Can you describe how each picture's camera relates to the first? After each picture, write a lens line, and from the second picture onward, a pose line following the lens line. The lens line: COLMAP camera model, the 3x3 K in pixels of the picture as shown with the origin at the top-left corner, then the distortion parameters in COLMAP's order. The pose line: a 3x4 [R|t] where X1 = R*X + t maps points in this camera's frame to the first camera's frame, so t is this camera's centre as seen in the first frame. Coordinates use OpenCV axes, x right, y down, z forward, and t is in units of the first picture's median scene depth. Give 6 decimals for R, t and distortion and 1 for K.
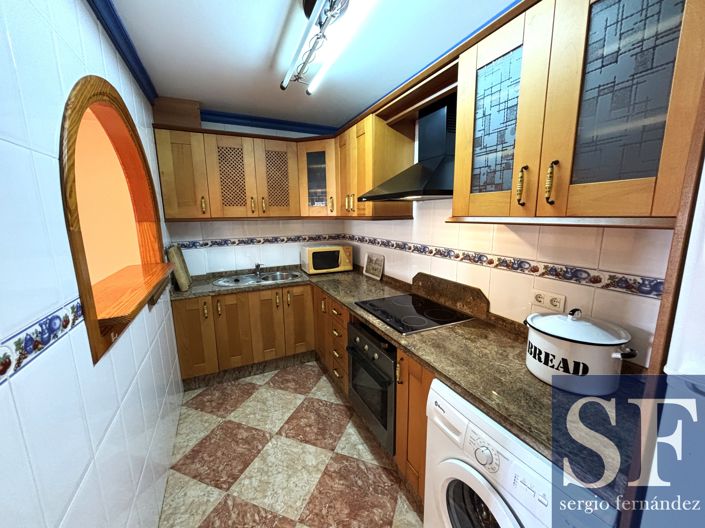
lens RADIAL K [[285.7, 0, 353.6], [0, 285.7, 263.3], [0, 0, 1]] dist [-0.001763, 0.002278]
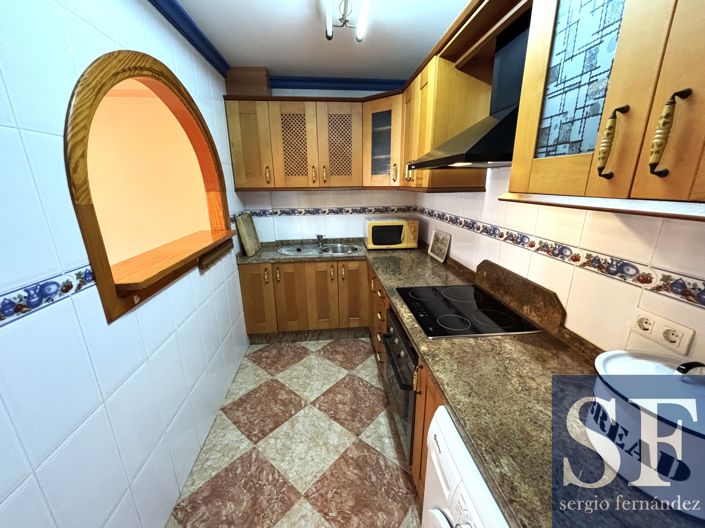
lens RADIAL K [[285.7, 0, 351.9], [0, 285.7, 263.7], [0, 0, 1]] dist [-0.001763, 0.002278]
pose [[0.938839, 0.096831, -0.330461, 0.161326], [-0.059680, 0.990882, 0.120795, -0.034778], [0.339145, -0.093685, 0.936058, 0.131958]]
